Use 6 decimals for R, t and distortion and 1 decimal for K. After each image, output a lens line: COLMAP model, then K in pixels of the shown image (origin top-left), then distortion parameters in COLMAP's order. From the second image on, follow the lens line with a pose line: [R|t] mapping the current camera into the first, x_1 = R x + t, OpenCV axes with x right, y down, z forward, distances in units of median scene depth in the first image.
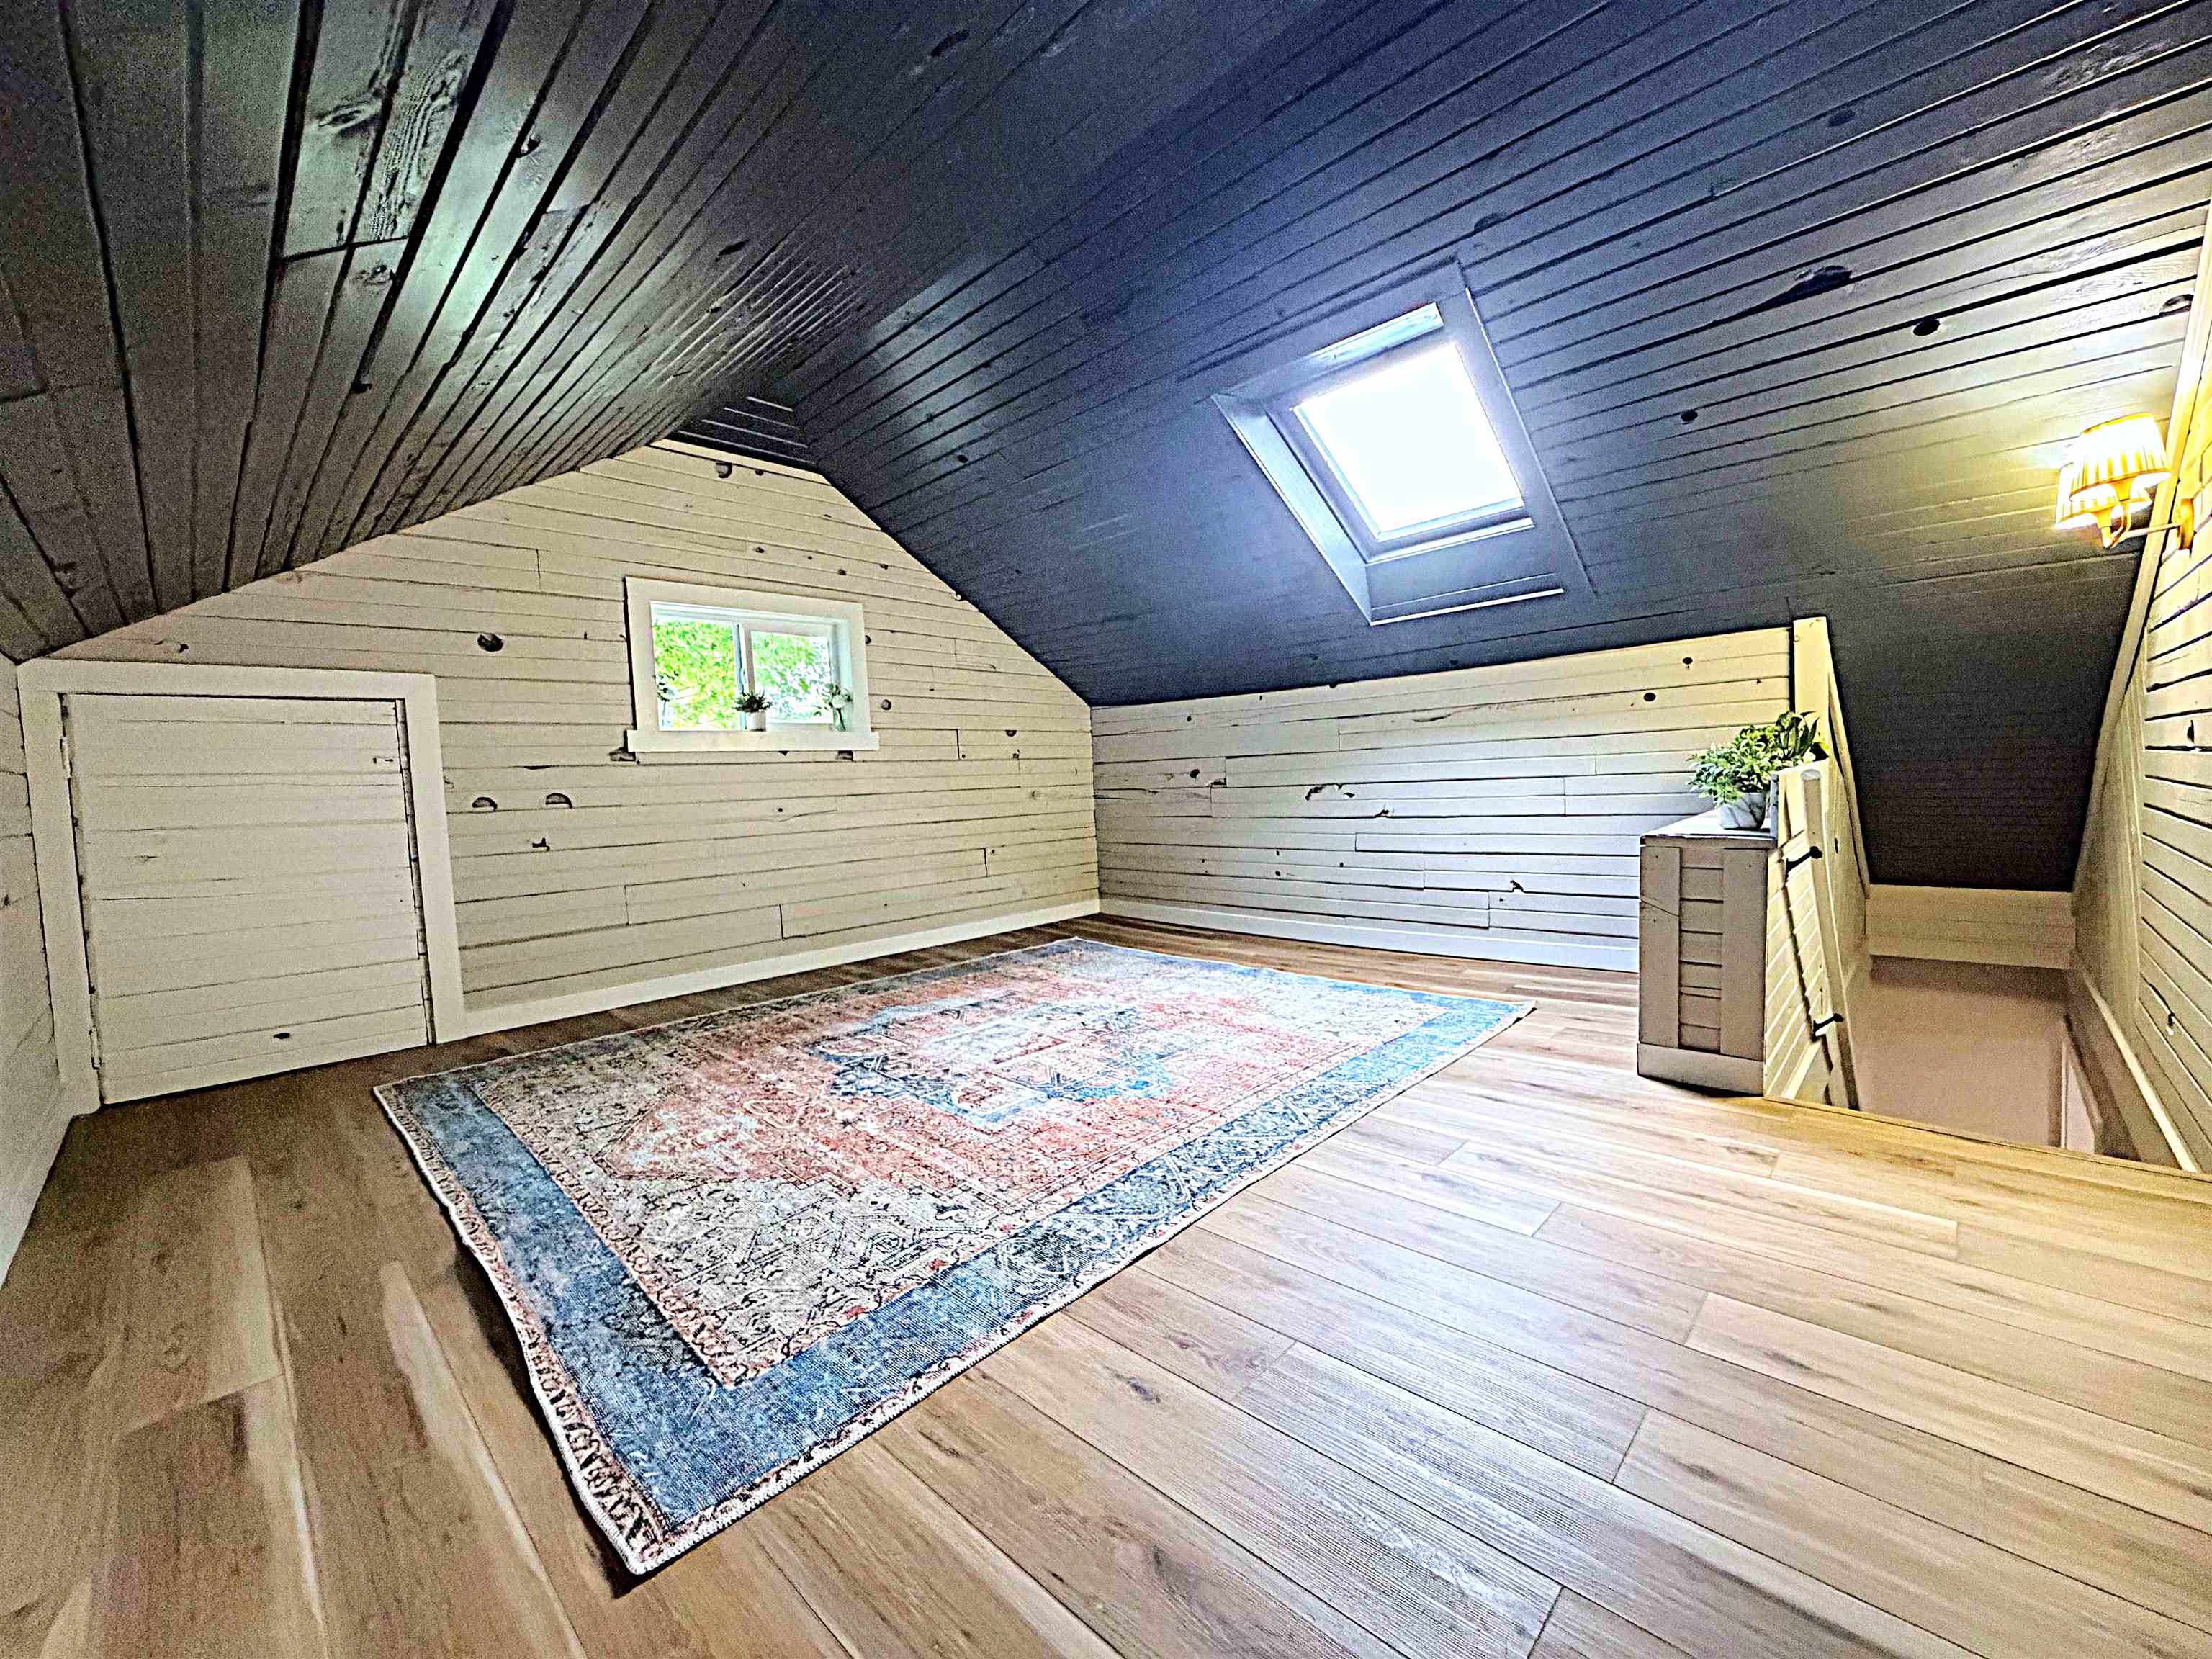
lens RADIAL K [[881.0, 0, 1099.8], [0, 881.0, 829.7], [0, 0, 1]] dist [0.002108, -0.000259]
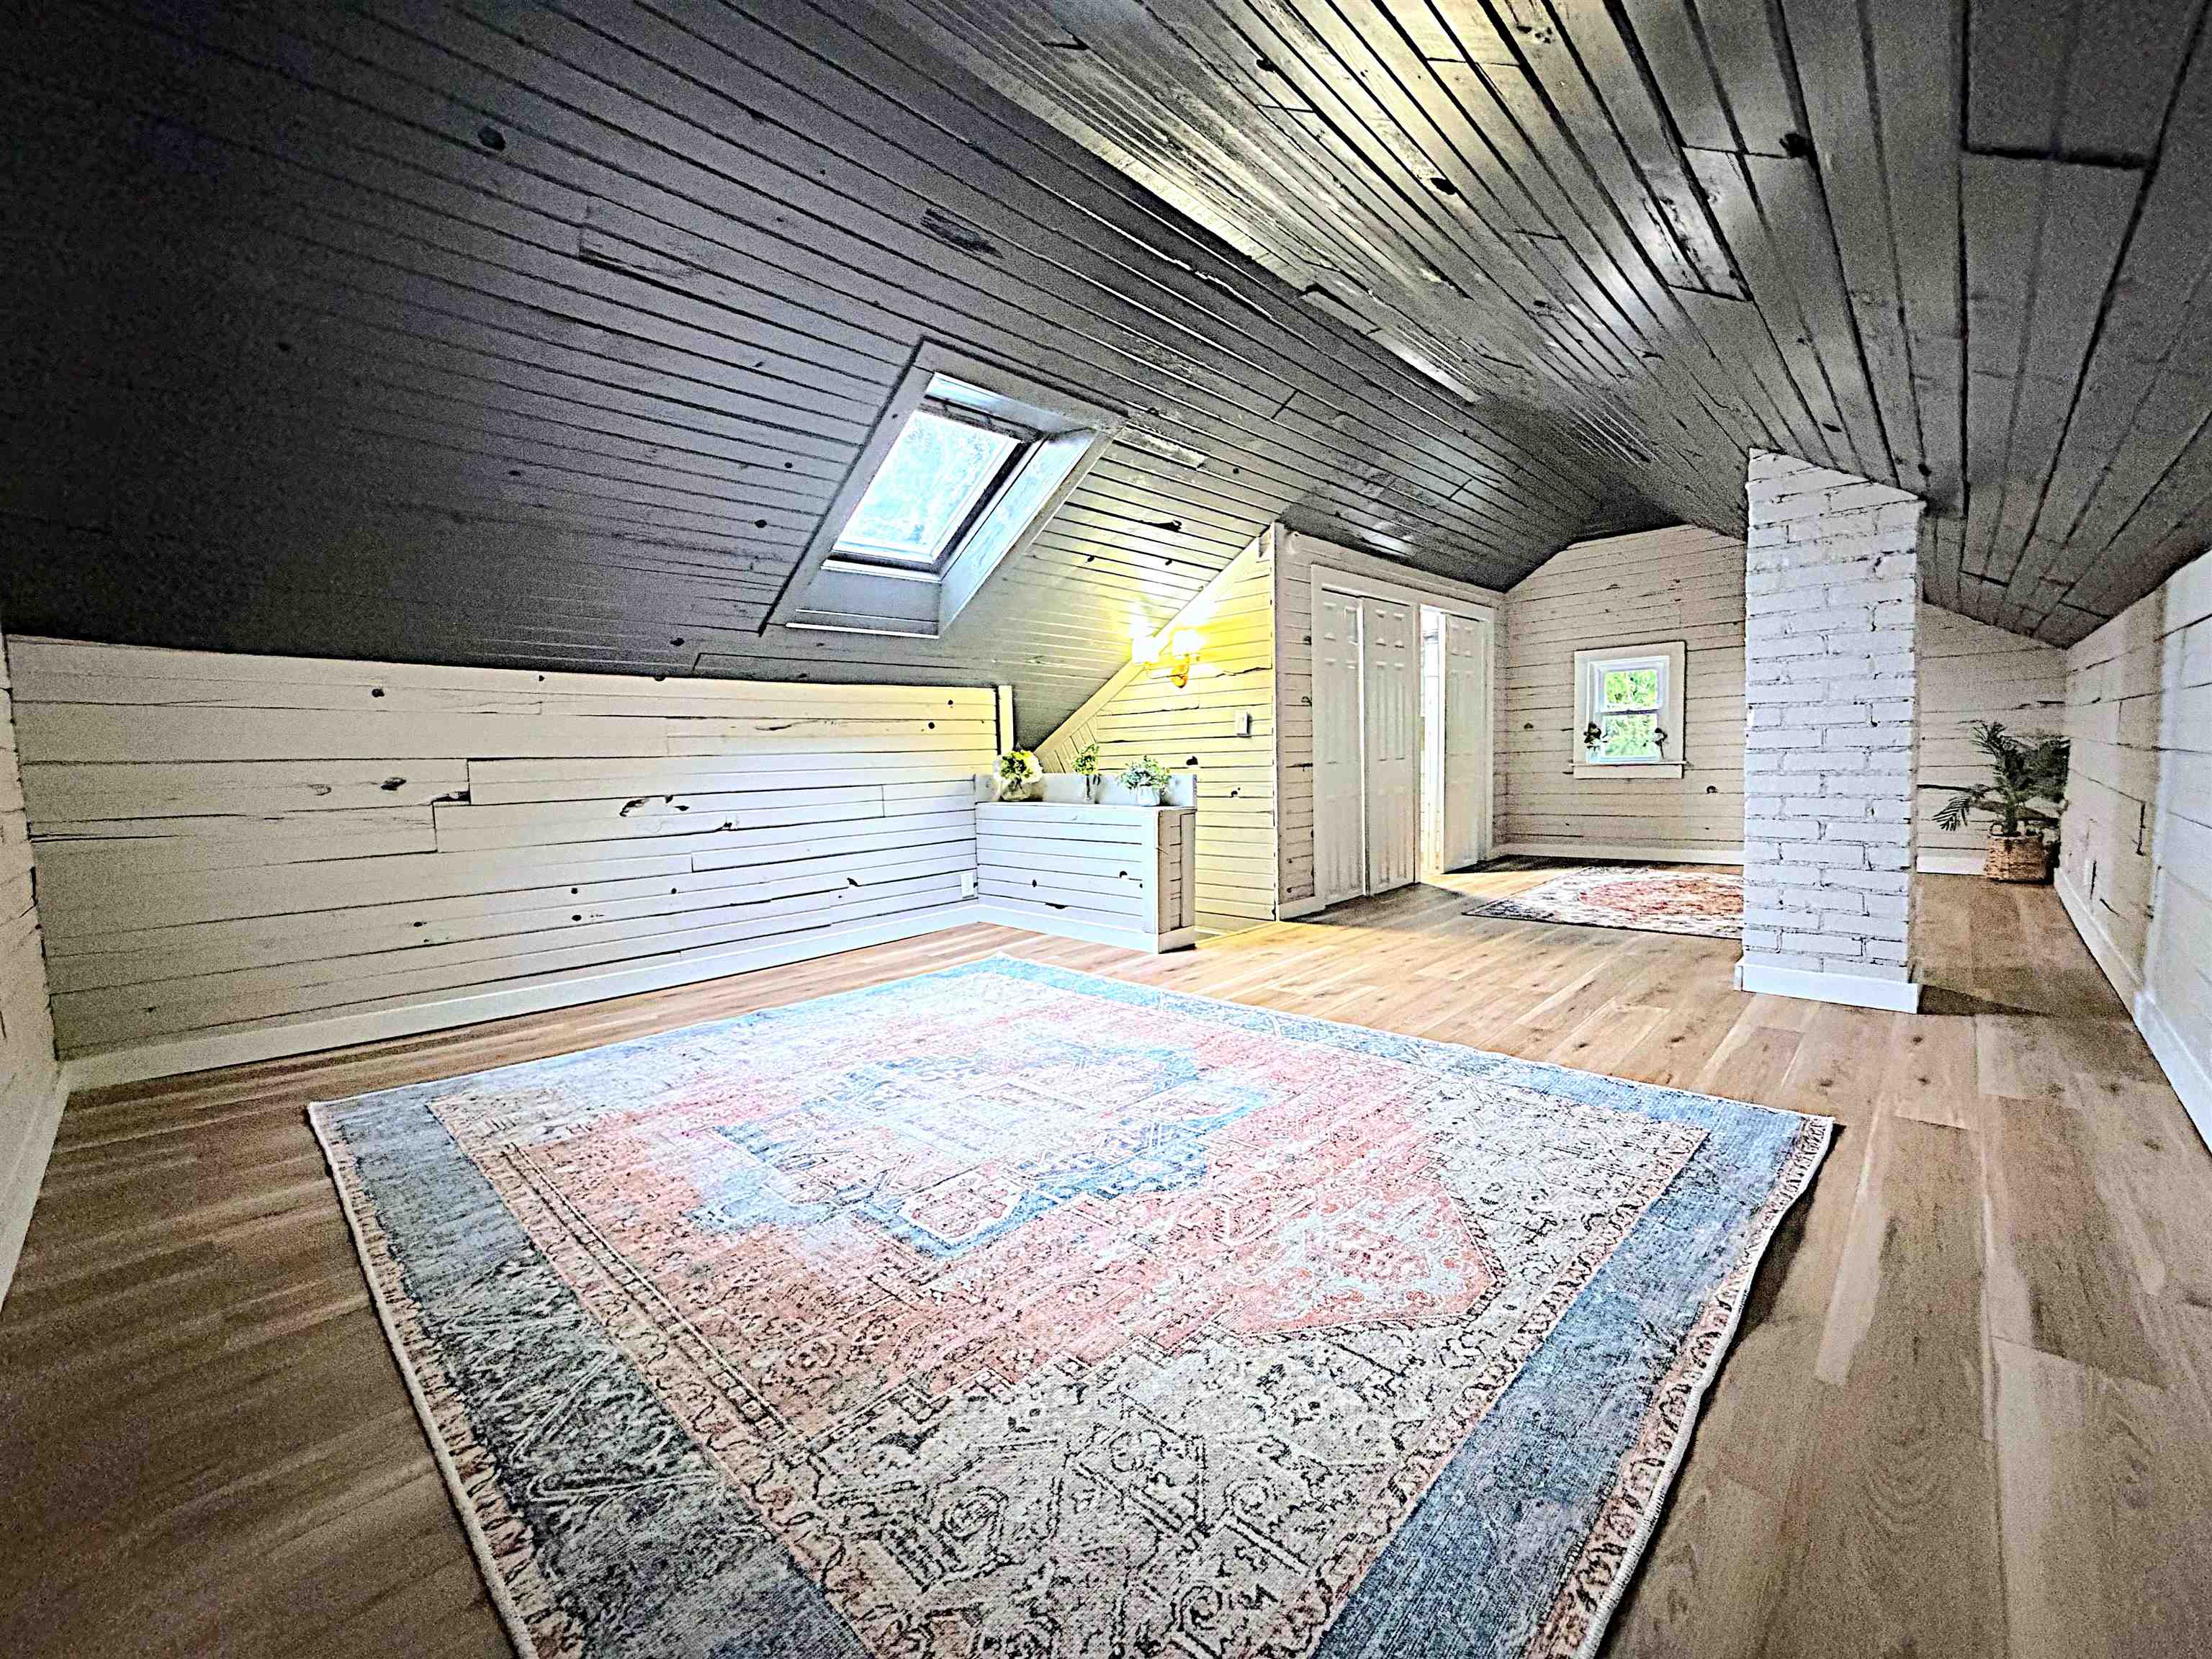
lens RADIAL K [[881.0, 0, 1099.8], [0, 881.0, 829.7], [0, 0, 1]] dist [0.002108, -0.000259]
pose [[0.002780, -0.037803, 0.999281, -1.046168], [0.085807, 0.995609, 0.037425, -0.028652], [-0.996308, 0.085641, 0.006012, 1.071906]]
